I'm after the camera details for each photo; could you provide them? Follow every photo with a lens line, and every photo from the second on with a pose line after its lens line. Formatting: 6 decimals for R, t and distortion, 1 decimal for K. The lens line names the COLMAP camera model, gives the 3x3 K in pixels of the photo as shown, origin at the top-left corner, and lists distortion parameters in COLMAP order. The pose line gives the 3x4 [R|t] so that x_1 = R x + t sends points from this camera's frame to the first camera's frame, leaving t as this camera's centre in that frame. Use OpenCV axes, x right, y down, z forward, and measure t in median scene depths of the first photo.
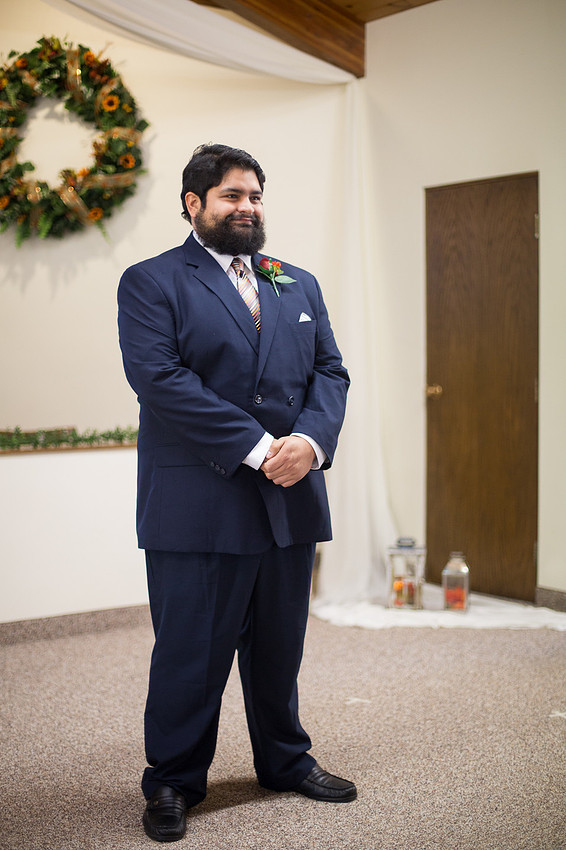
lens RADIAL K [[1452.1, 0, 219.3], [0, 1452.1, 388.5], [0, 0, 1]] dist [-0.148618, 0.000000]
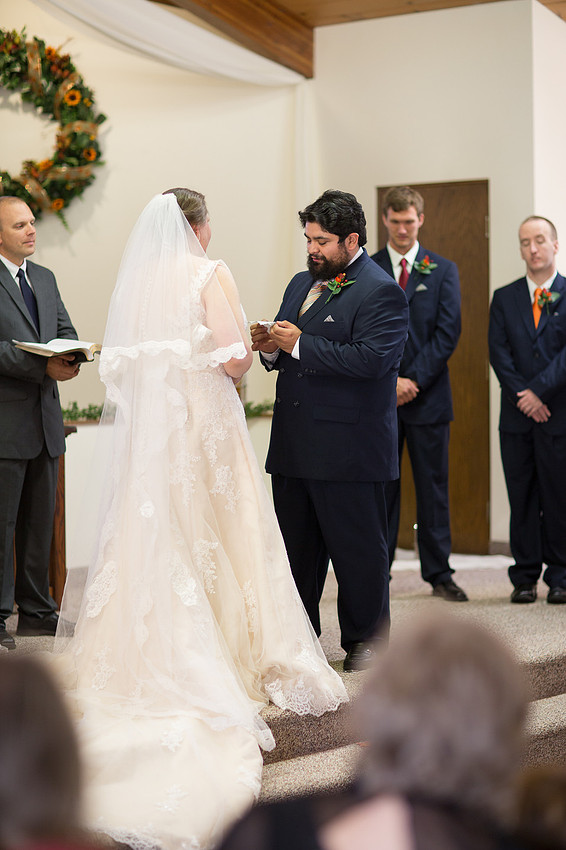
lens RADIAL K [[1998.3, 0, 283.9], [0, 1998.3, 425.4], [0, 0, 1]] dist [-0.087245, 0.000000]
pose [[0.977596, -0.014836, 0.209966, -0.230696], [0.008570, 0.999491, 0.030723, -0.004393], [-0.210315, -0.028236, 0.977226, -0.441224]]
